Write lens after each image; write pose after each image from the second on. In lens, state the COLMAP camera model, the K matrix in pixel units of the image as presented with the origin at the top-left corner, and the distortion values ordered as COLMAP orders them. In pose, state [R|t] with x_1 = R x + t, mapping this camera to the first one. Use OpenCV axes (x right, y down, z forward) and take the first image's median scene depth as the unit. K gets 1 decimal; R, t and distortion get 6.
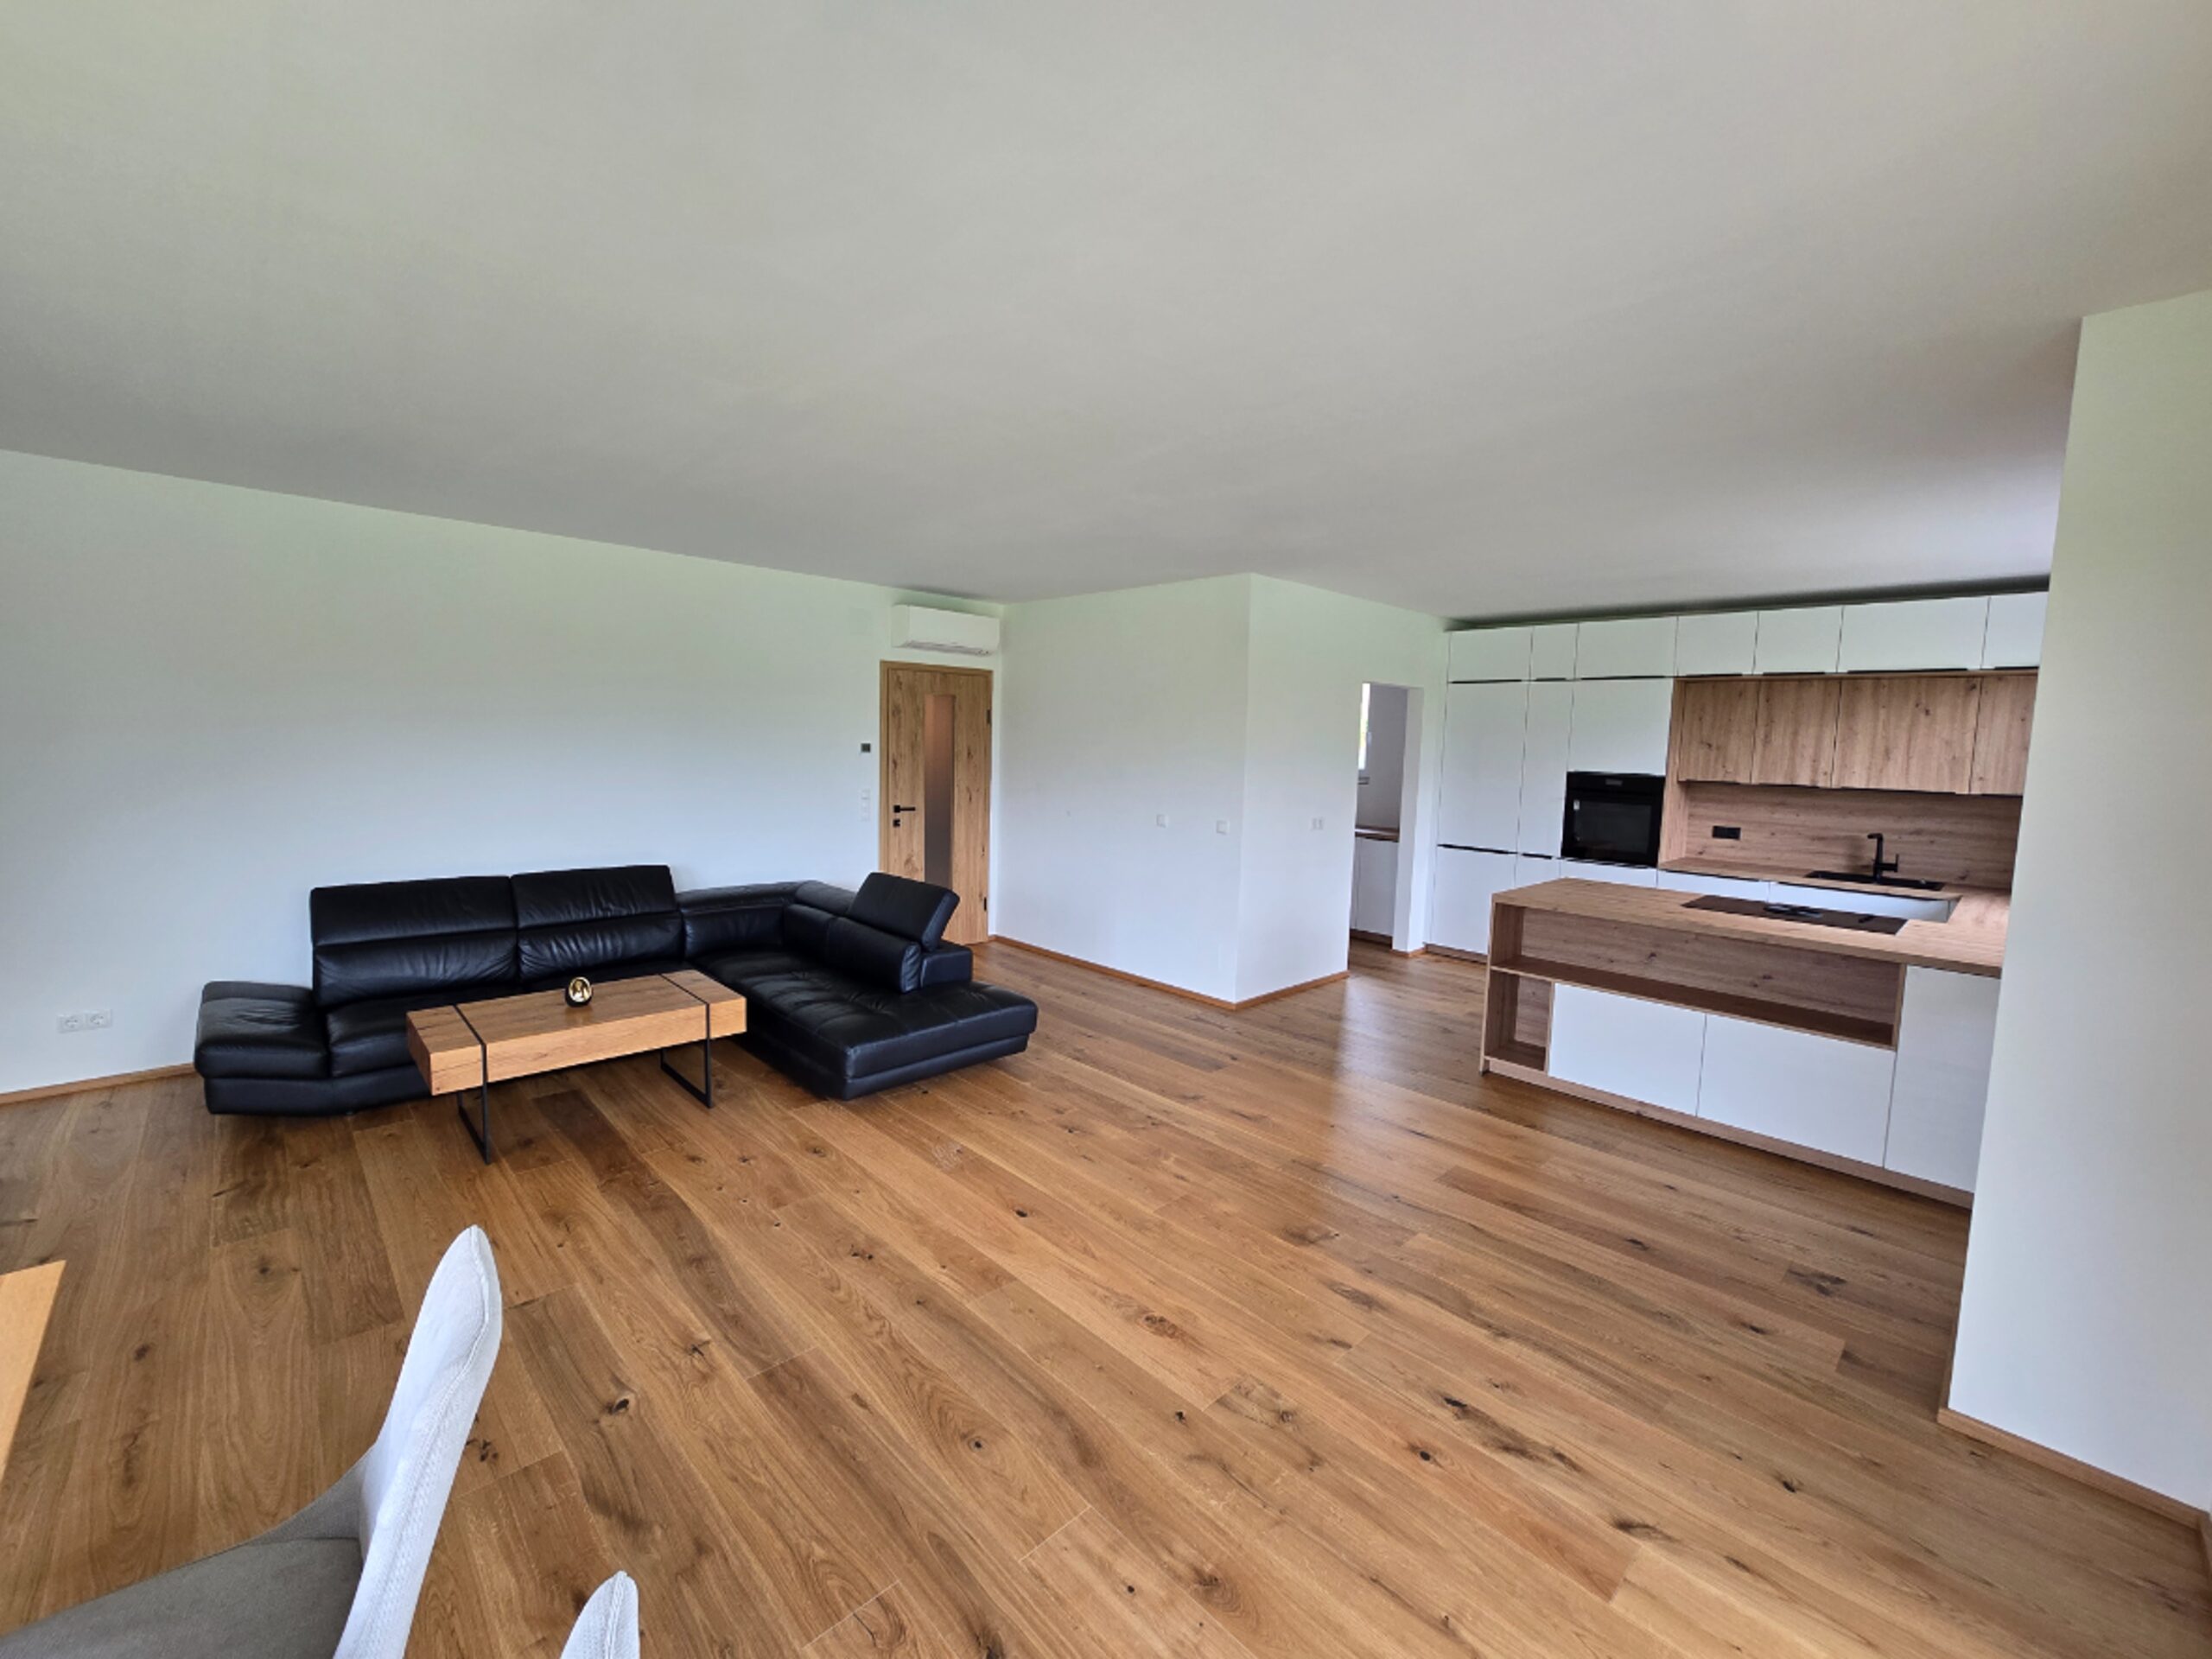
lens RADIAL K [[906.0, 0, 1100.5], [0, 906.0, 824.3], [0, 0, 1]] dist [0.000087, 0.000659]
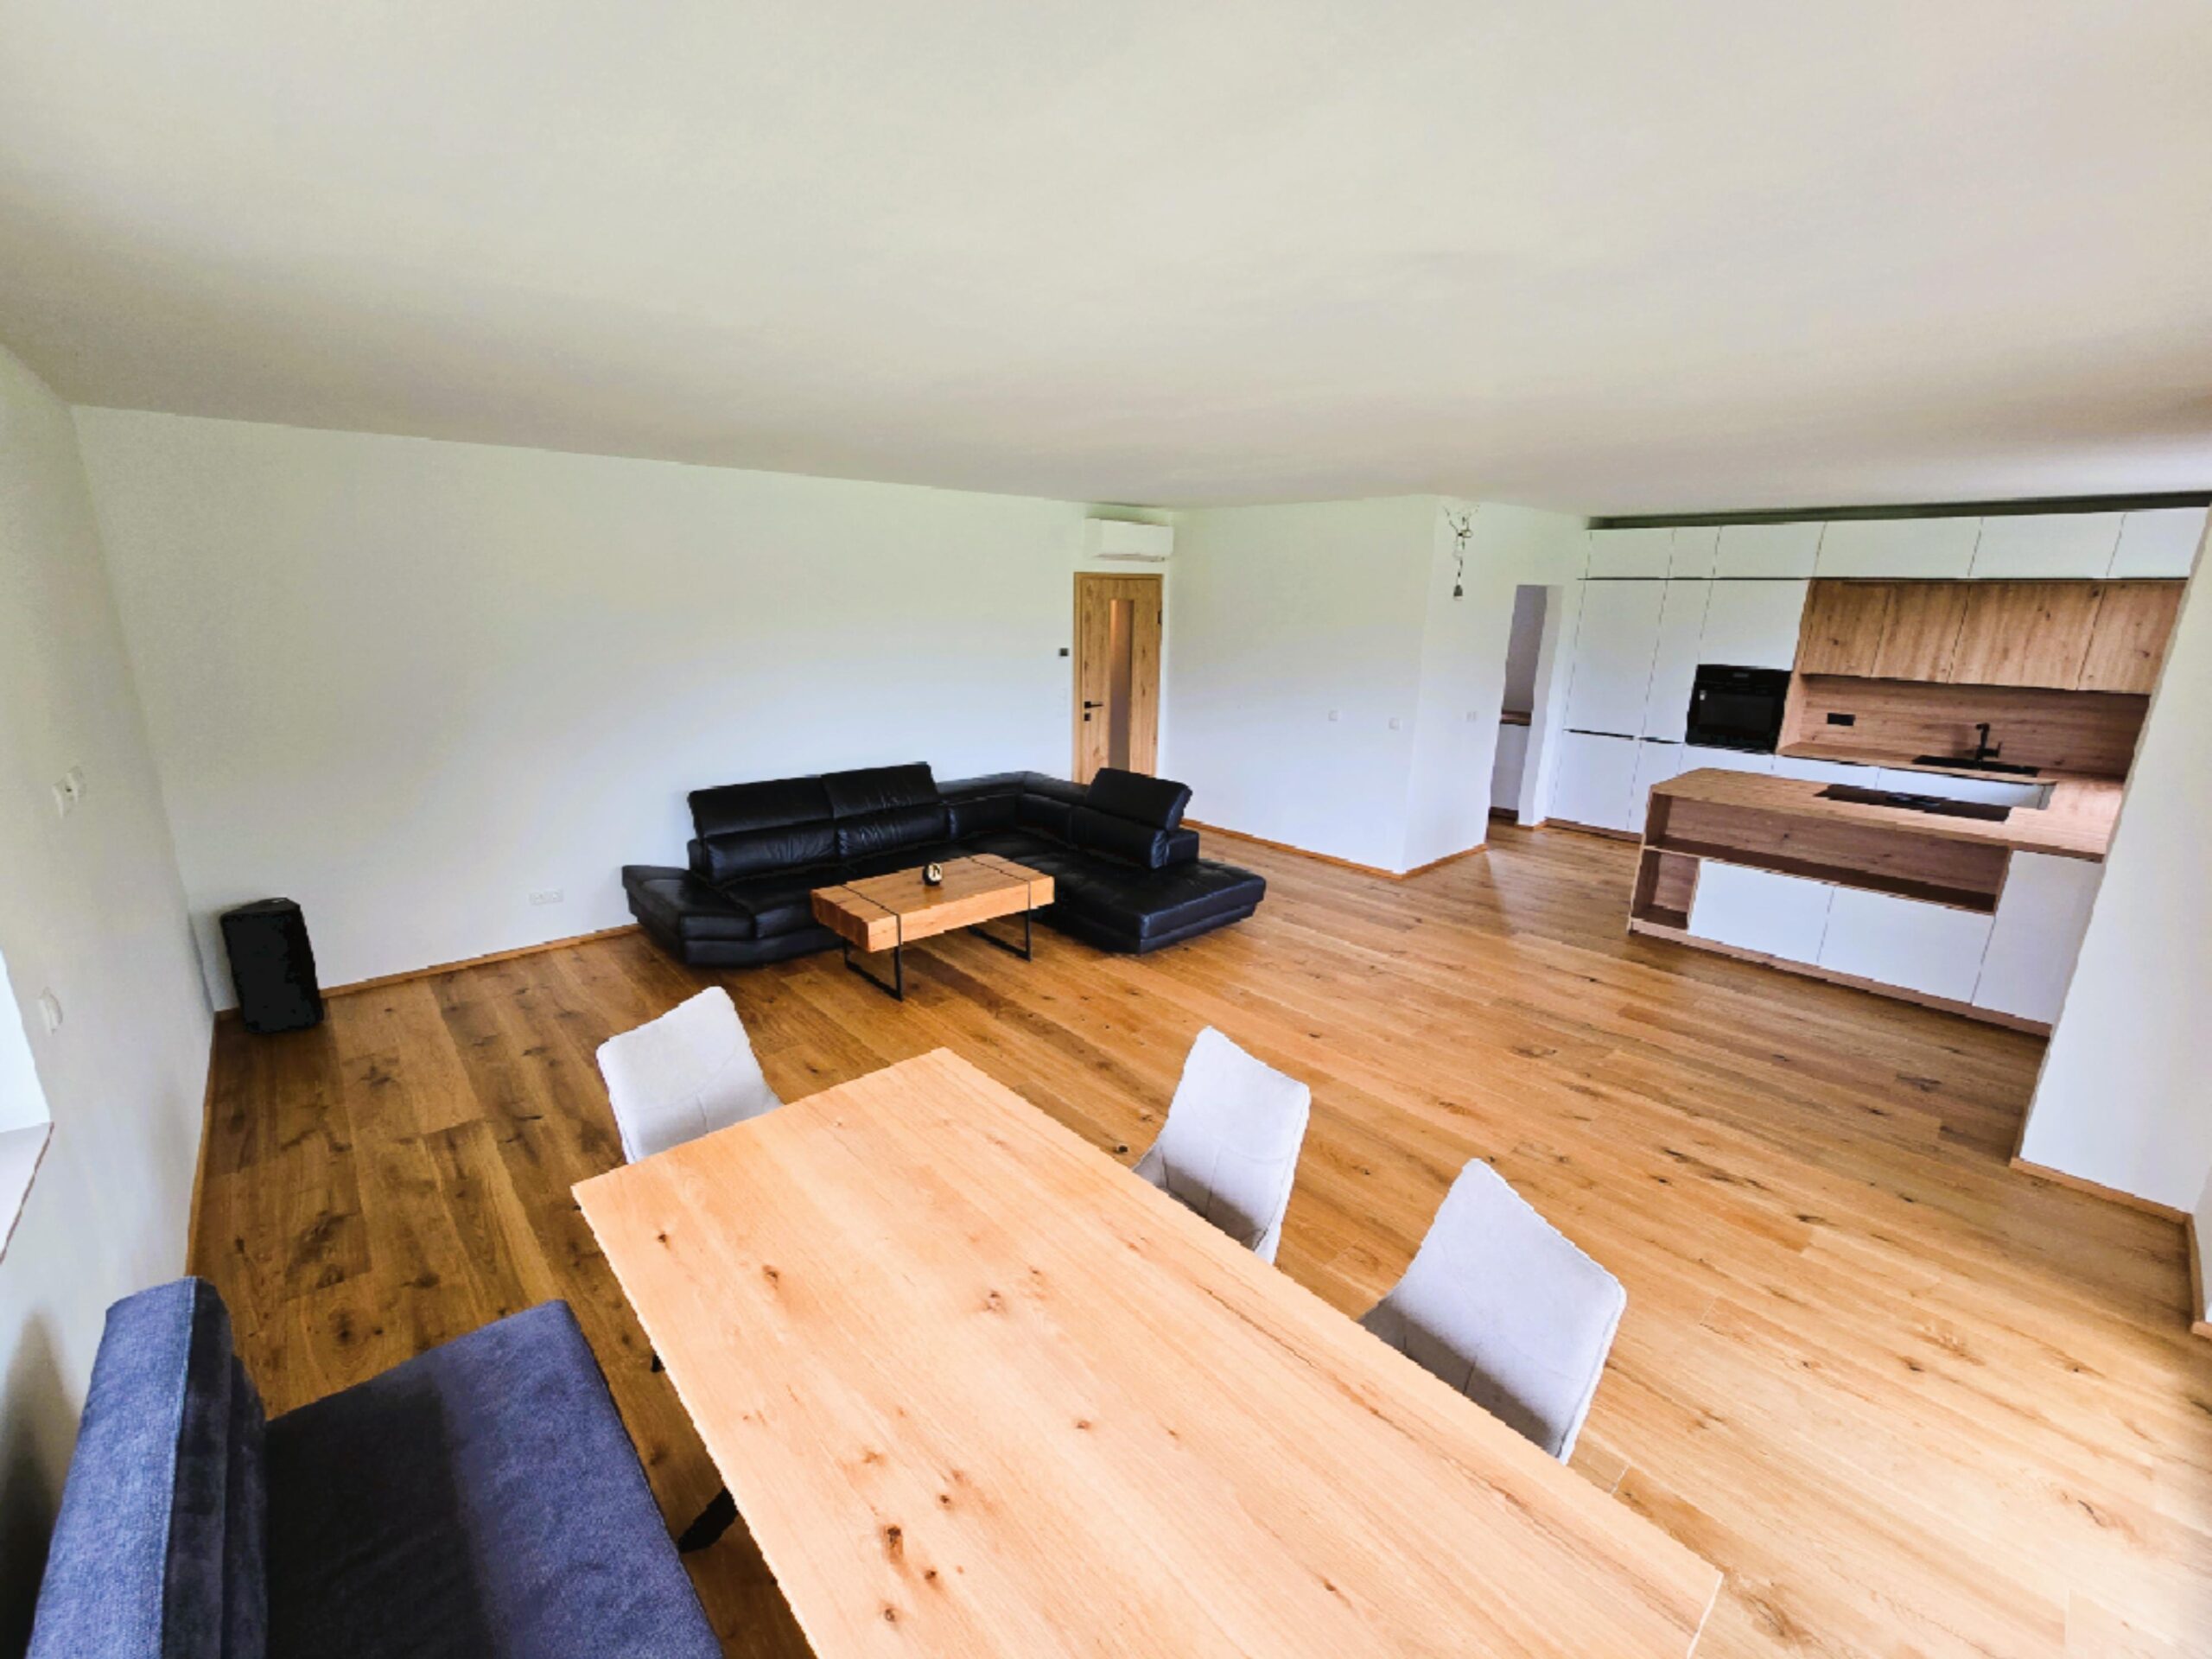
lens RADIAL K [[906.0, 0, 1100.5], [0, 906.0, 824.3], [0, 0, 1]] dist [0.000087, 0.000659]
pose [[0.999352, -0.006929, -0.035315, -0.250295], [0.012397, 0.987514, 0.157044, -0.070193], [0.033786, -0.157380, 0.986960, -0.209339]]
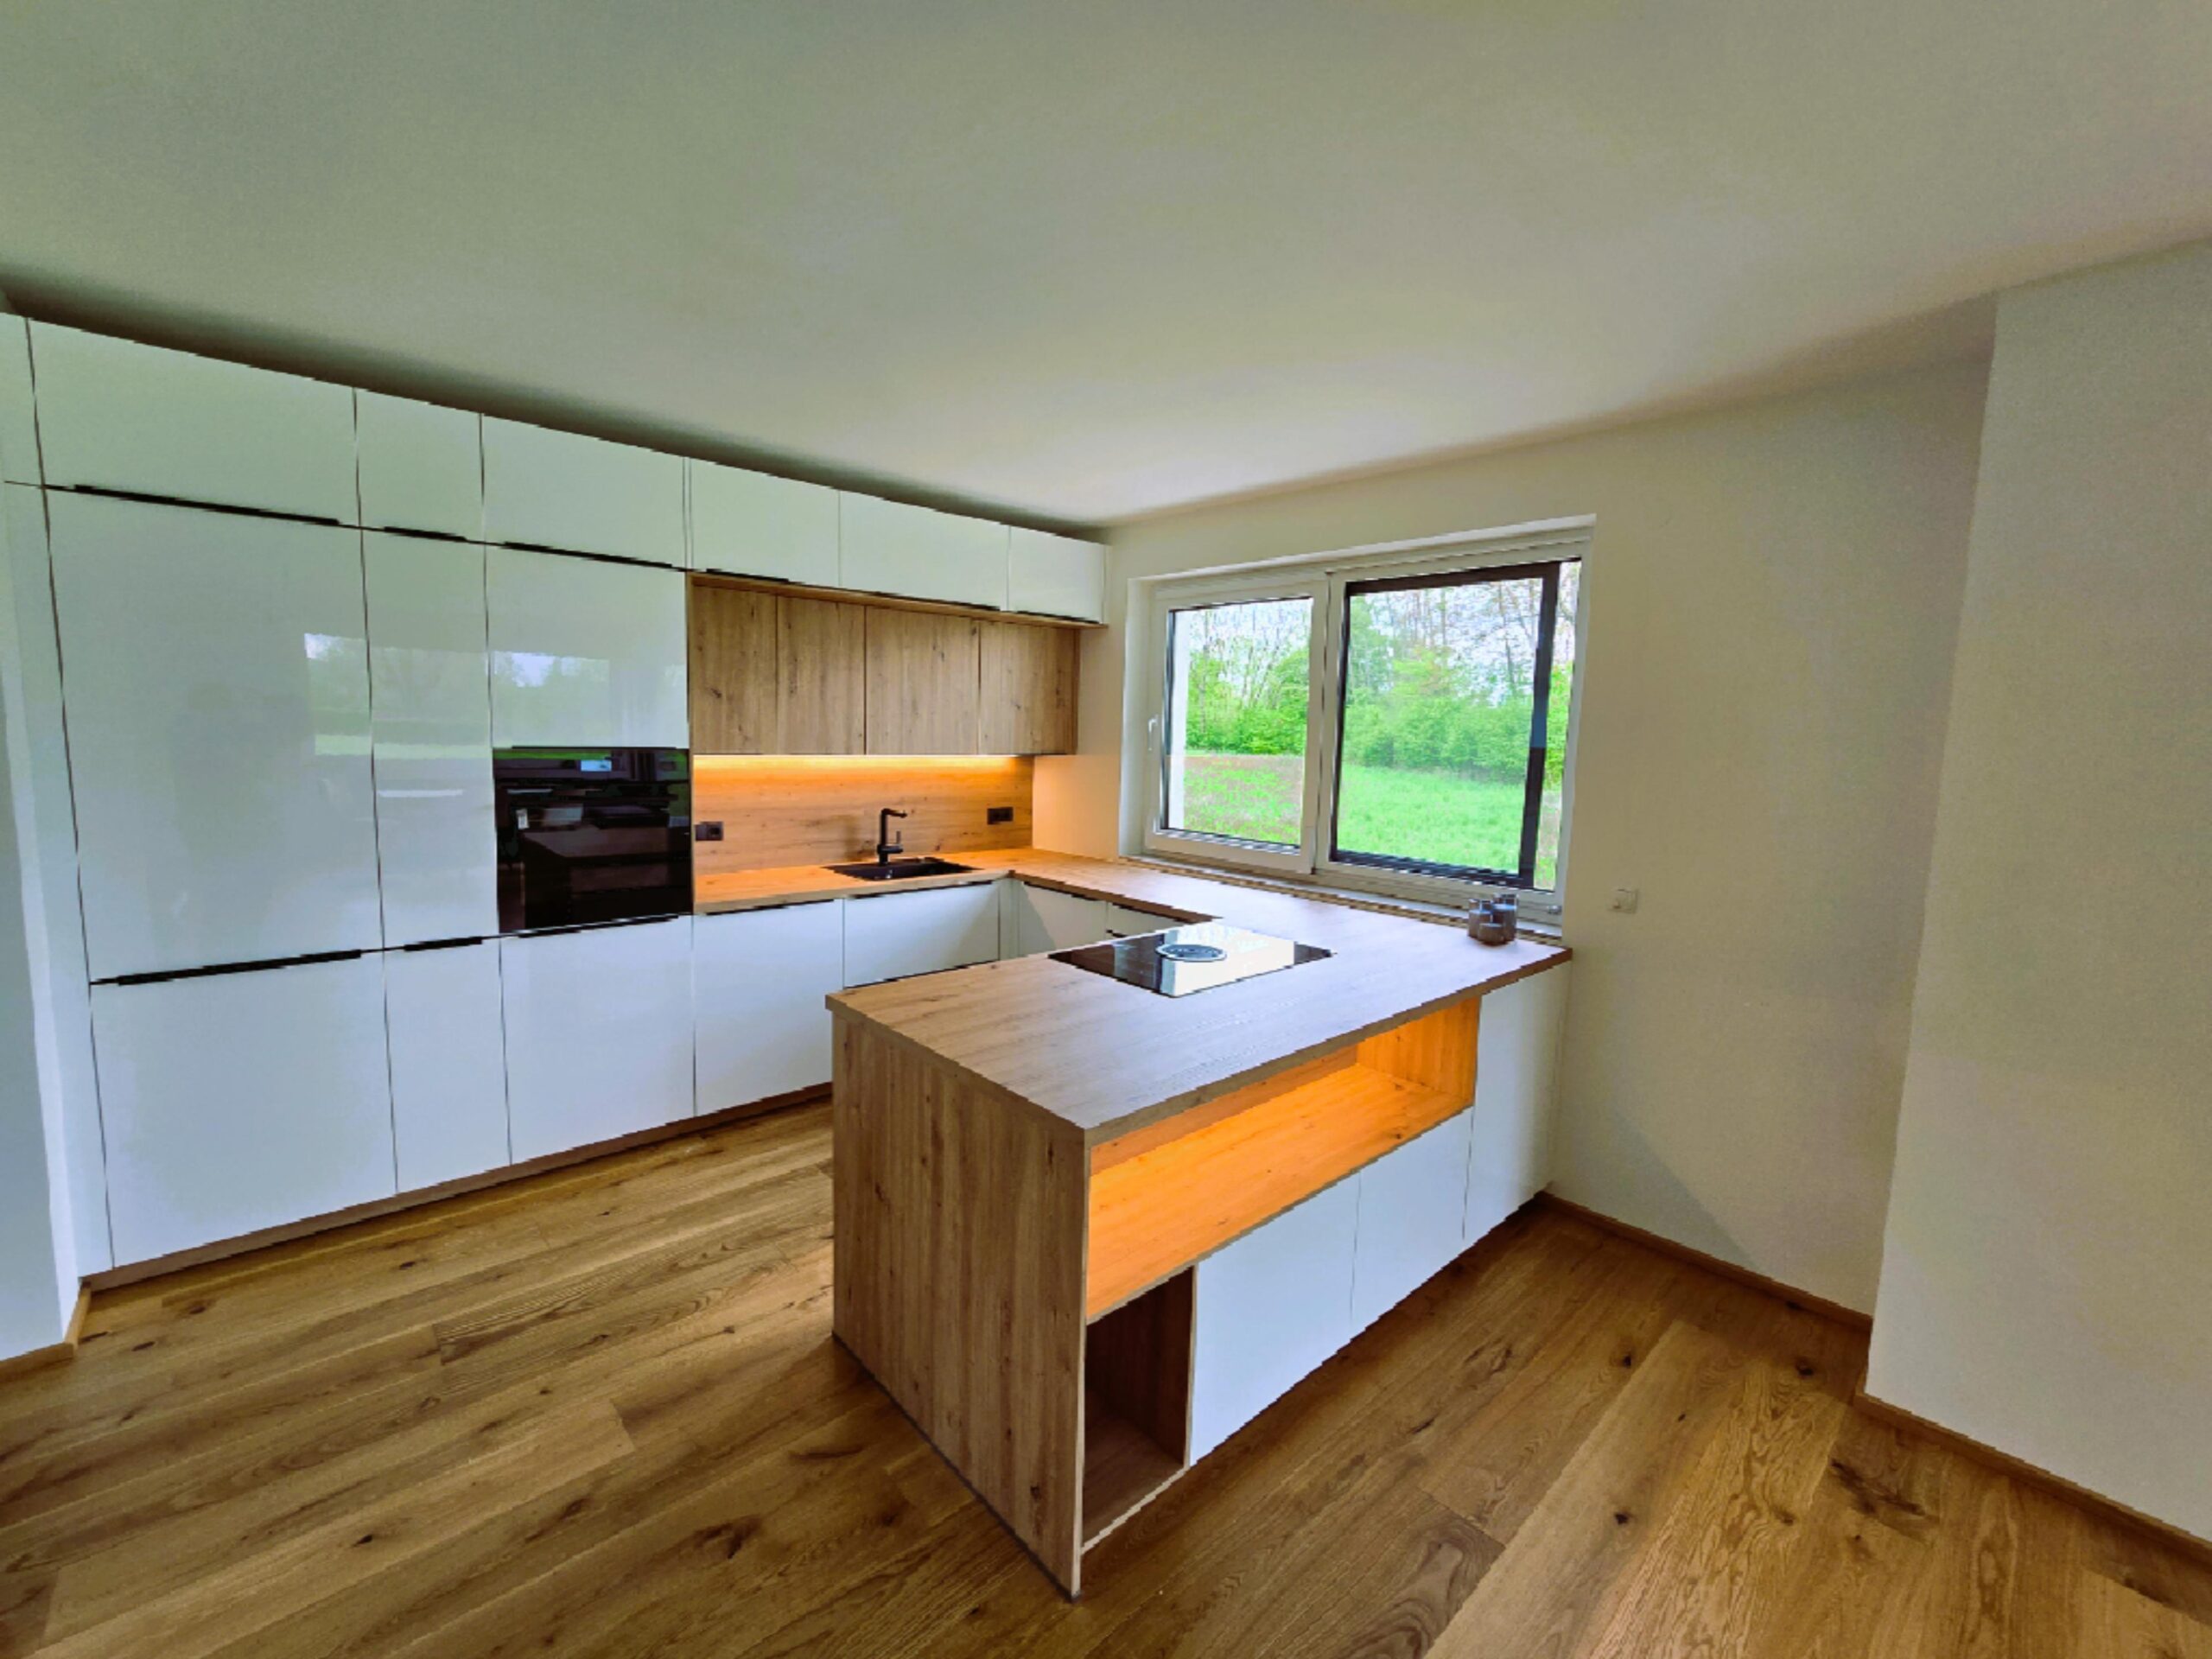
lens RADIAL K [[906.0, 0, 1100.5], [0, 906.0, 824.3], [0, 0, 1]] dist [0.000087, 0.000659]
pose [[0.023996, -0.137066, 0.990271, 0.098983], [0.063647, 0.988756, 0.135314, -0.089011], [-0.997684, 0.059781, 0.032450, 0.982412]]
